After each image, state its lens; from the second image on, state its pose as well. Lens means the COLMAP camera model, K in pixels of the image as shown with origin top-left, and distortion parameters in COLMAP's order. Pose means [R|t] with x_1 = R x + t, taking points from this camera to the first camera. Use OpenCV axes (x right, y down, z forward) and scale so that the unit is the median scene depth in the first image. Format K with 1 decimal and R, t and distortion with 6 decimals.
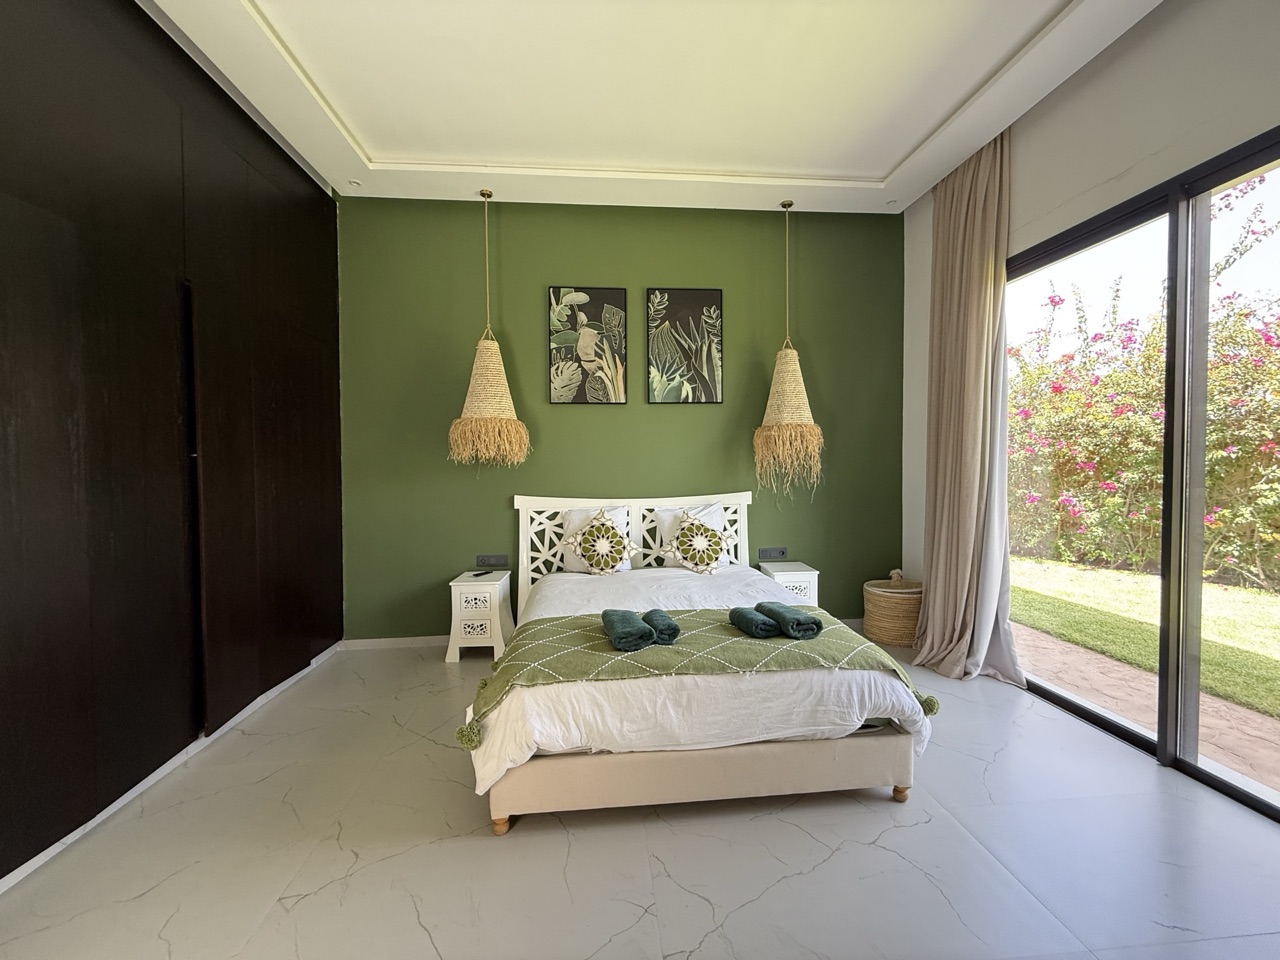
lens RADIAL K [[508.0, 0, 638.6], [0, 508.0, 480.5], [0, 0, 1]] dist [-0.000083, 0.000280]
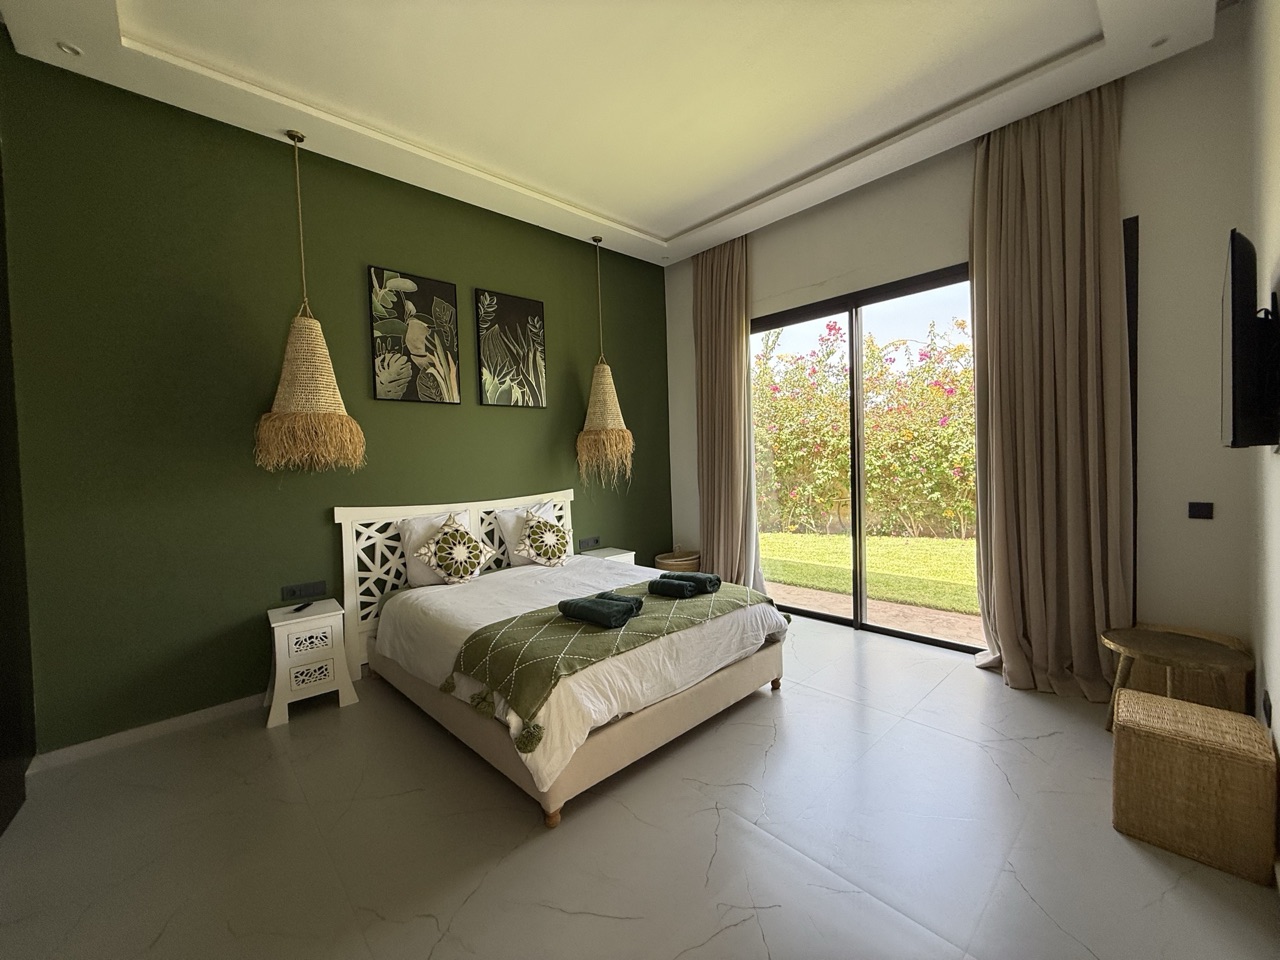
lens RADIAL K [[508.0, 0, 634.3], [0, 508.0, 481.6], [0, 0, 1]] dist [-0.000083, 0.000280]
pose [[0.793604, -0.040987, 0.607053, -0.371040], [0.045467, 0.998934, 0.008007, 0.002846], [-0.606734, 0.021246, 0.794621, 0.040193]]
